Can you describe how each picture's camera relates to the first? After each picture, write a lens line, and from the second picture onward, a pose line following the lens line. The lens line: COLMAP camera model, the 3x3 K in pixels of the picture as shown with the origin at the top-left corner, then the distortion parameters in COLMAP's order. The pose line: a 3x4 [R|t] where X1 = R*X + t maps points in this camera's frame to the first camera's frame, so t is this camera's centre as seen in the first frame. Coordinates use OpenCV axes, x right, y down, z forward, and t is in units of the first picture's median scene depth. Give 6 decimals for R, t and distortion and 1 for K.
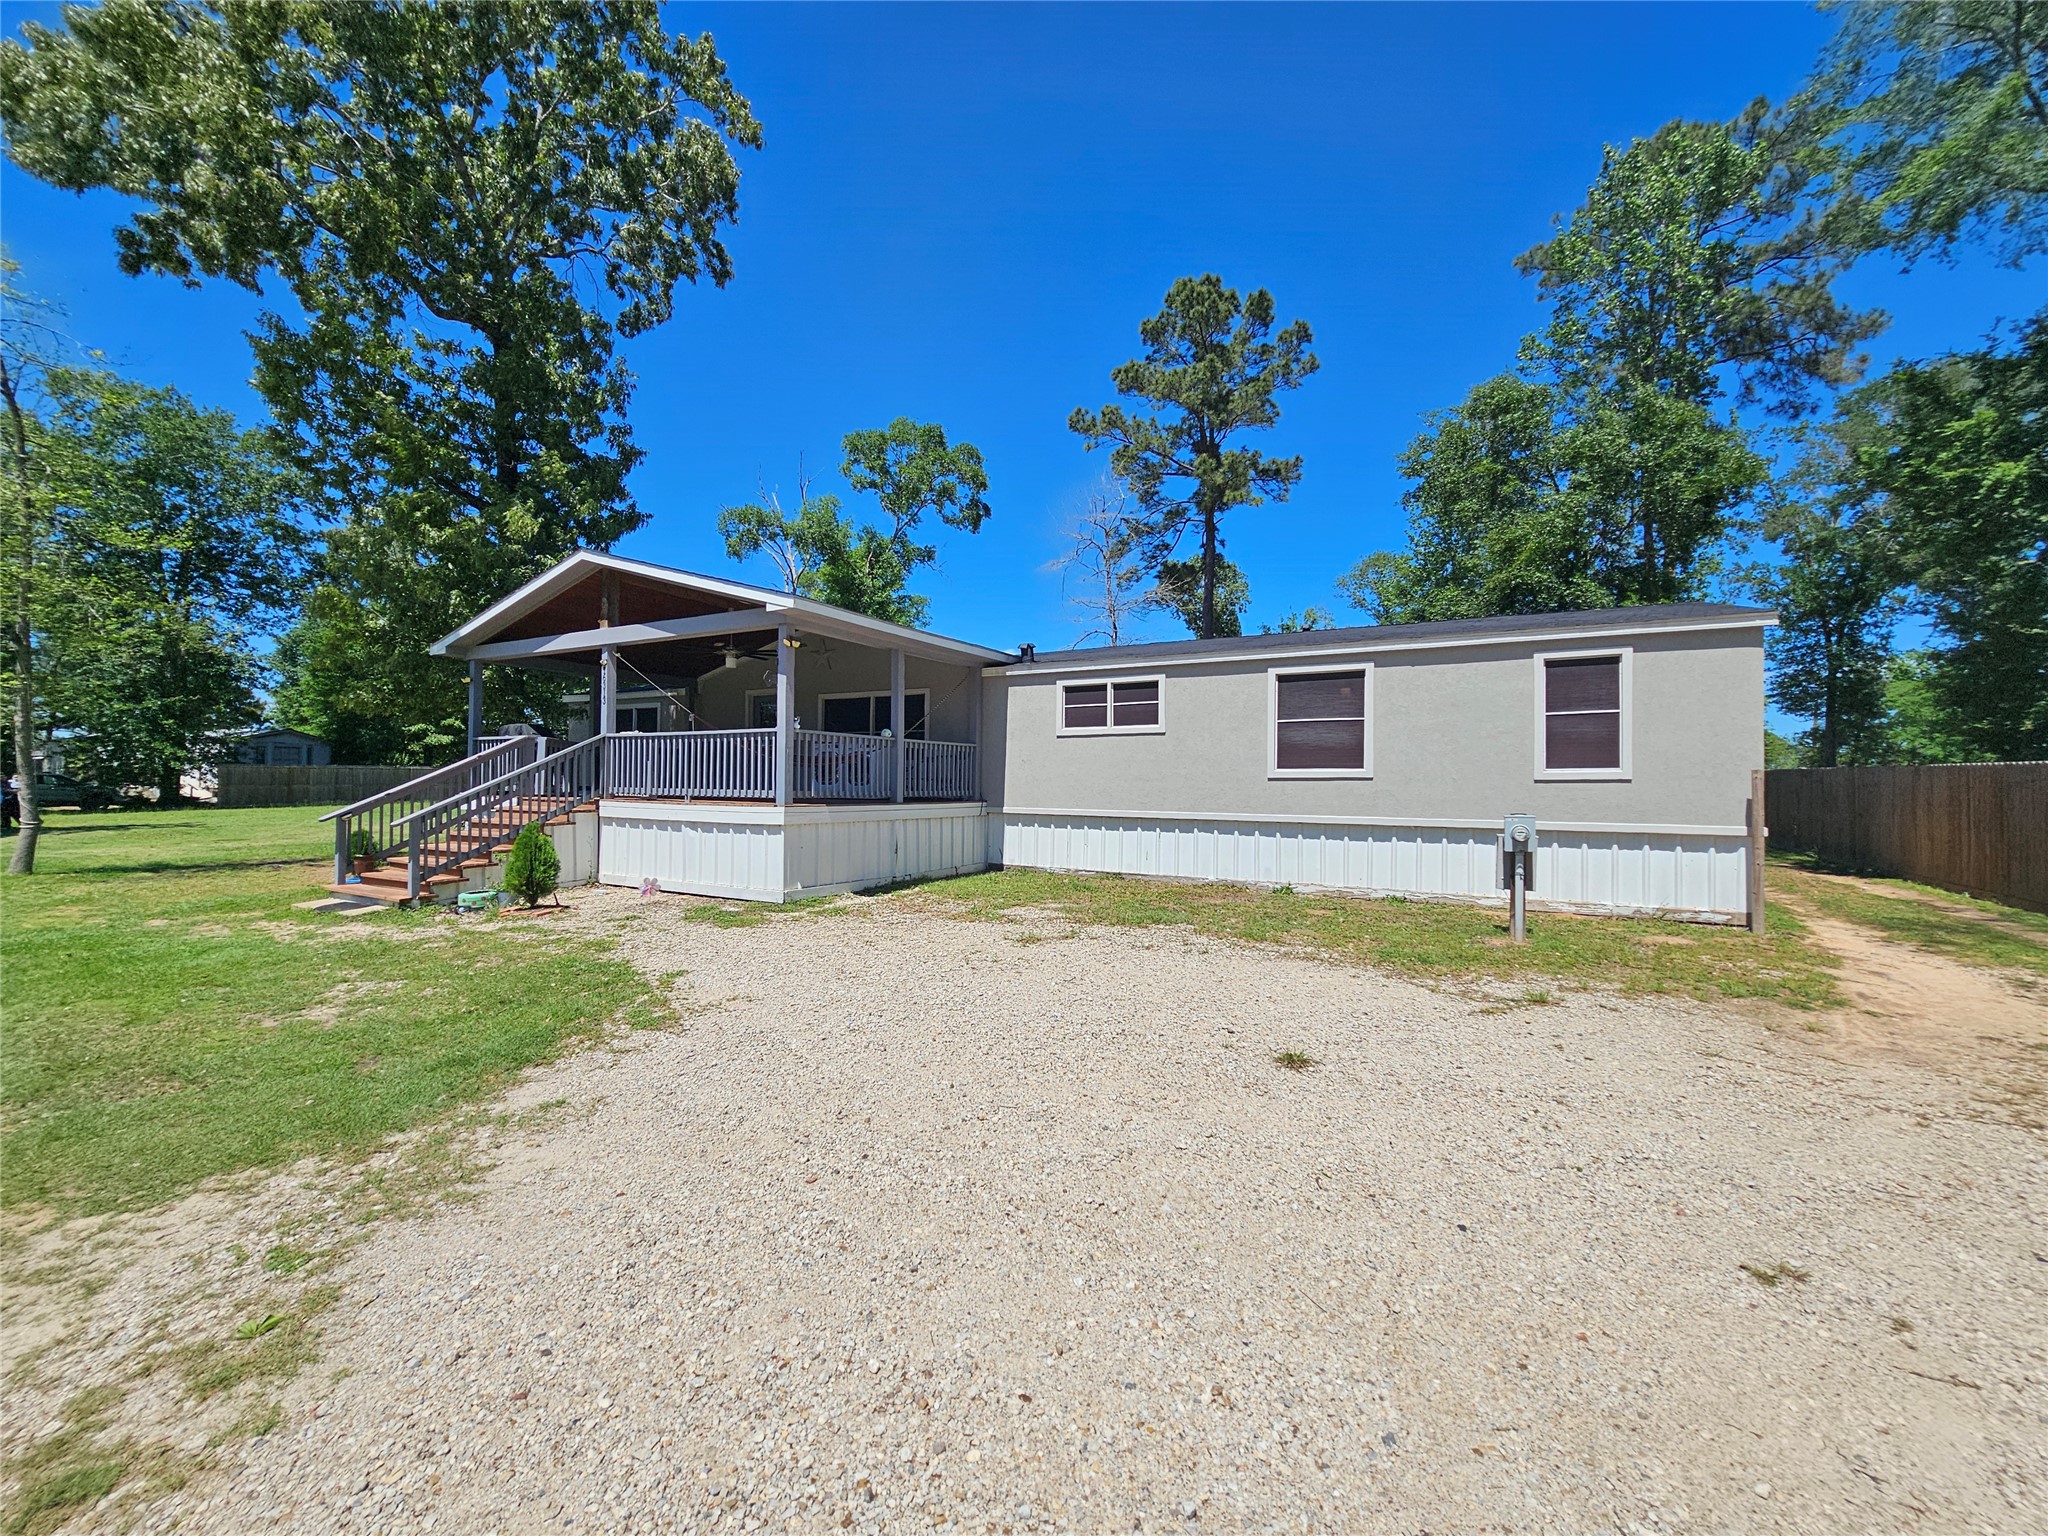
lens RADIAL K [[835.8, 0, 1025.0], [0, 835.8, 781.9], [0, 0, 1]] dist [-0.001711, -0.000360]
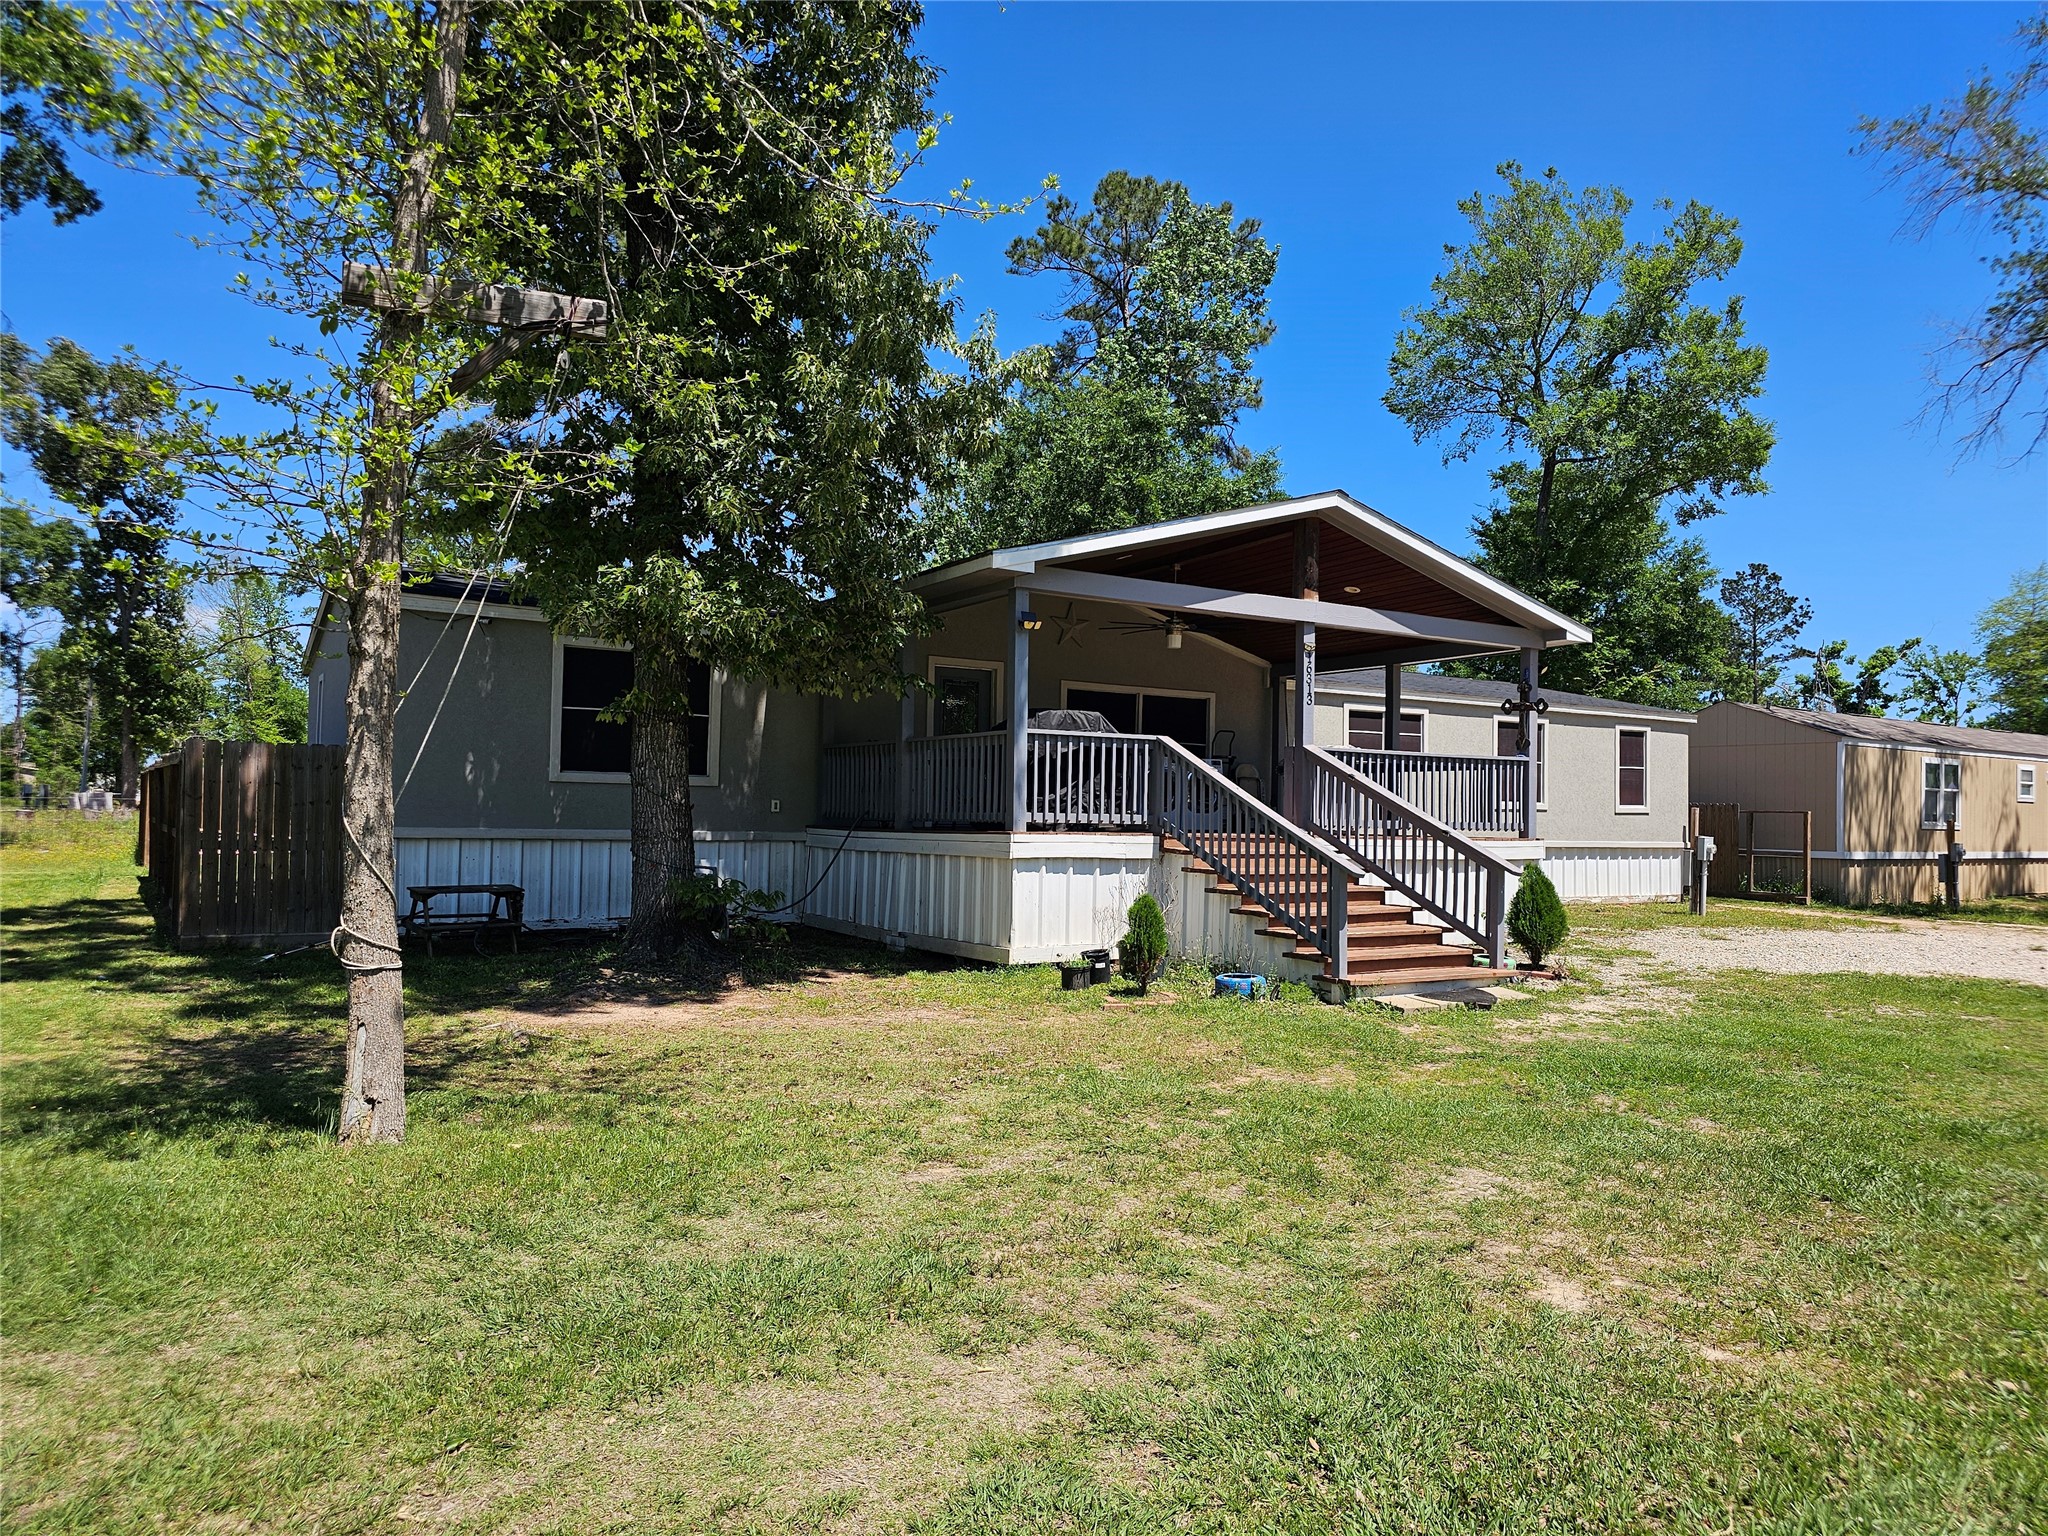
lens RADIAL K [[1372.9, 0, 1025.5], [0, 1372.9, 773.4], [0, 0, 1]] dist [0.064068, -0.037319]
pose [[0.468442, 0.026426, 0.883099, -1.711209], [-0.013151, 0.999650, -0.022938, -0.001813], [-0.883397, -0.000869, 0.468625, 0.670257]]
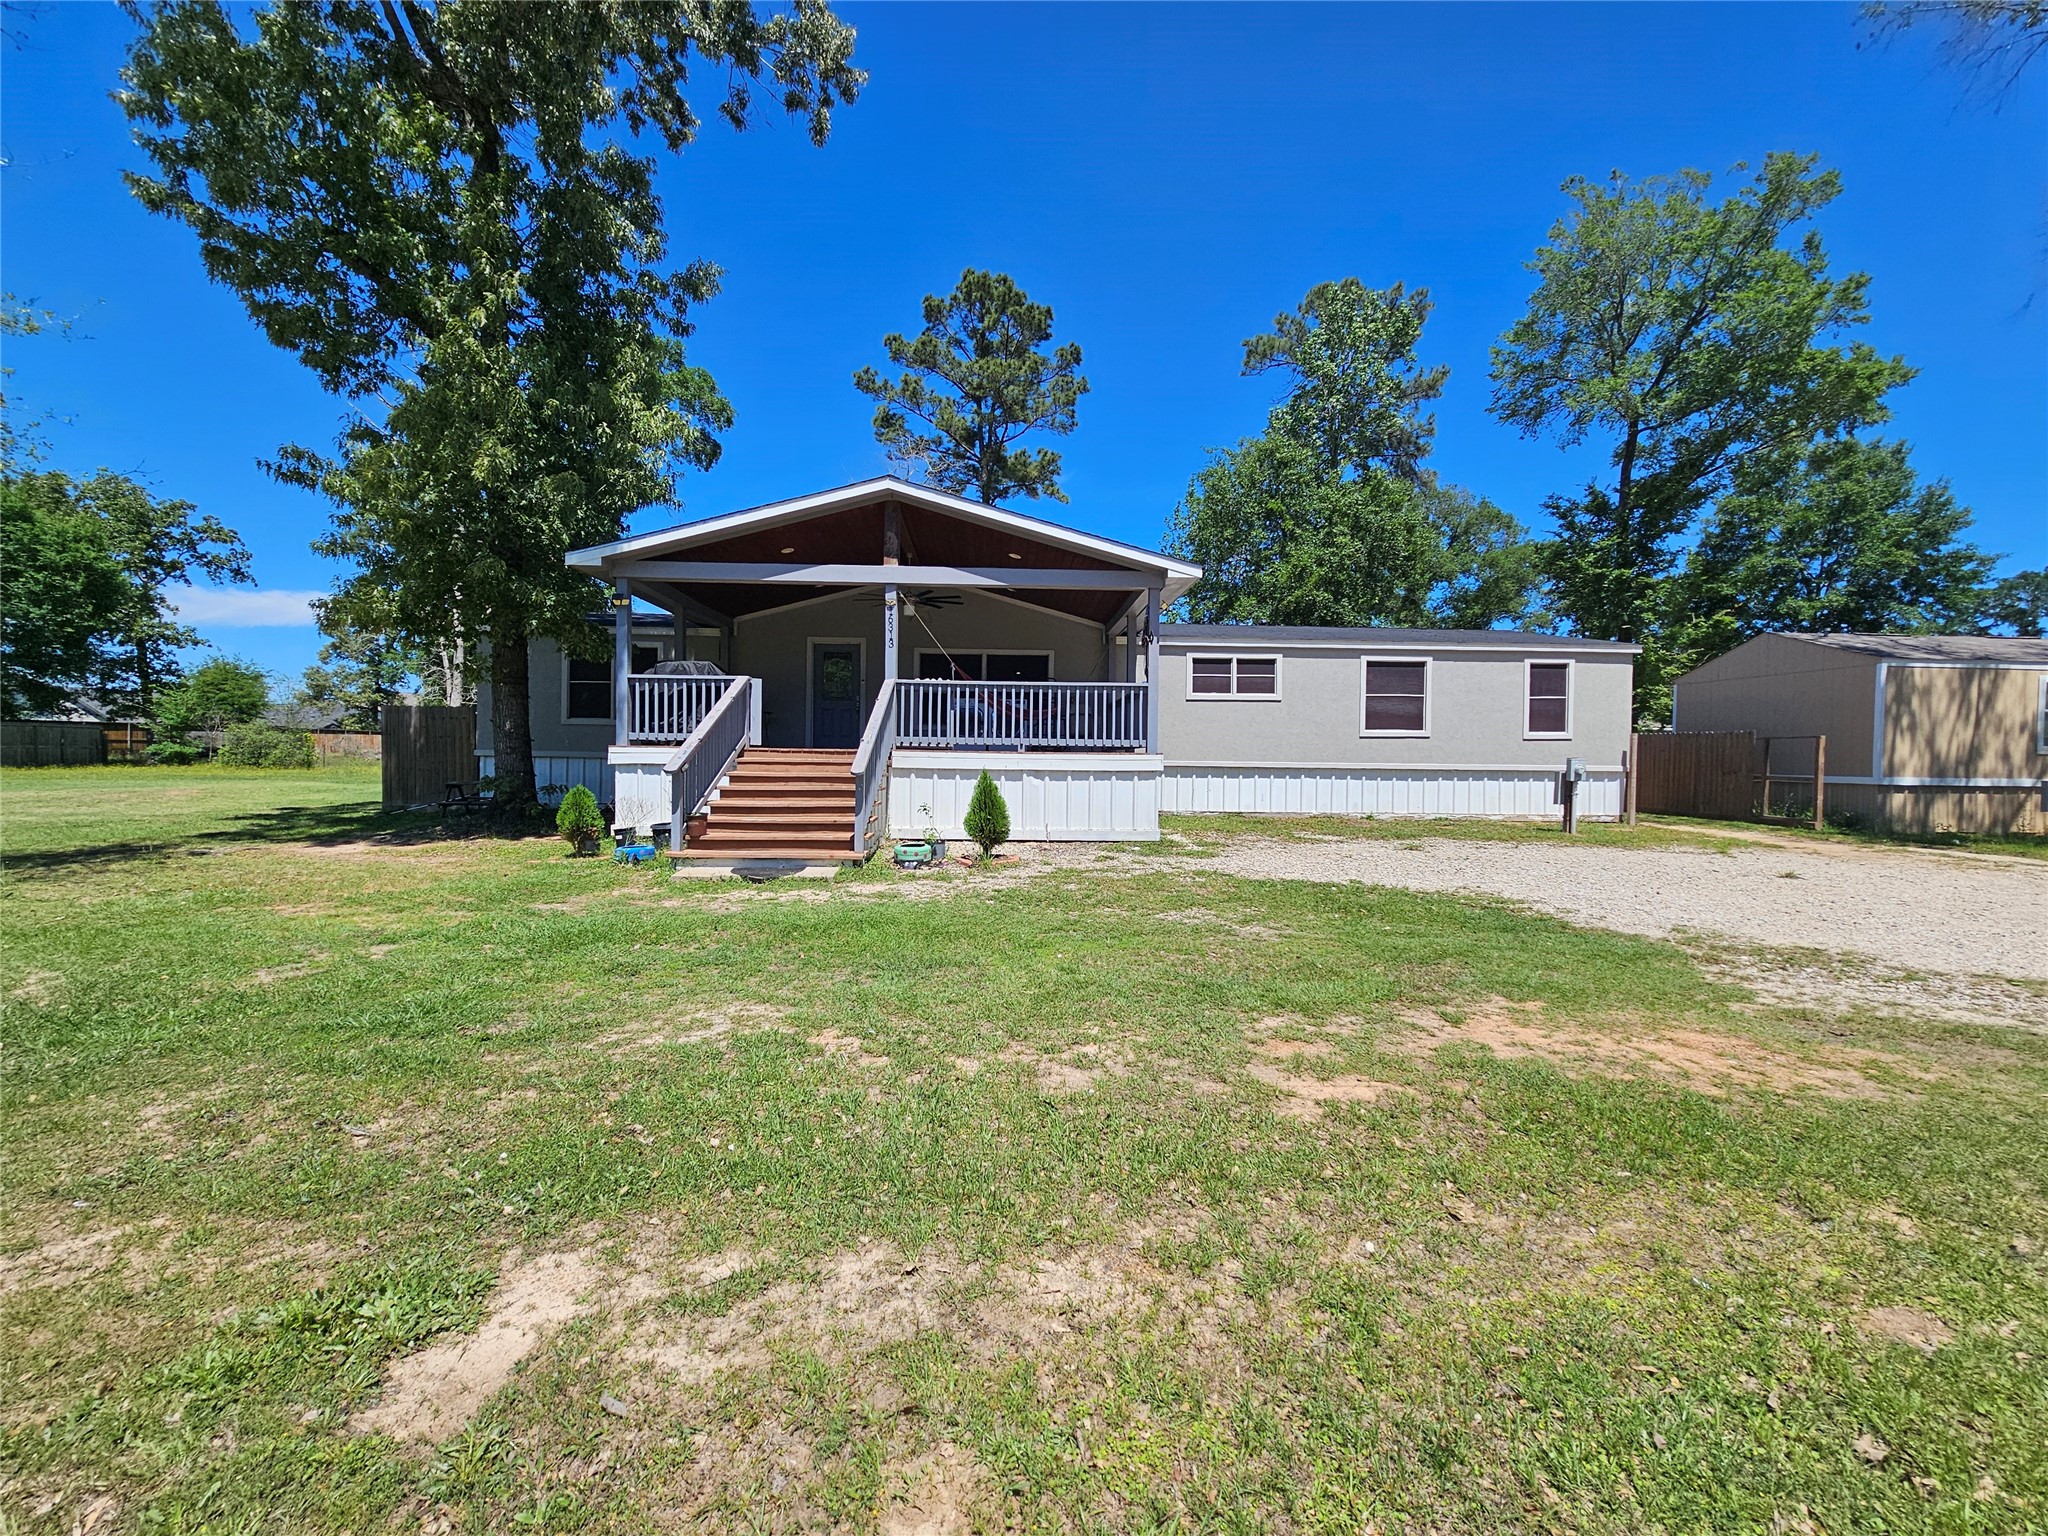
lens RADIAL K [[835.8, 0, 1028.2], [0, 835.8, 777.0], [0, 0, 1]] dist [-0.001711, -0.000360]
pose [[0.849885, -0.010976, 0.526853, -0.884572], [-0.004695, 0.999586, 0.028398, 0.025000], [-0.526947, -0.026608, 0.849482, 0.125249]]
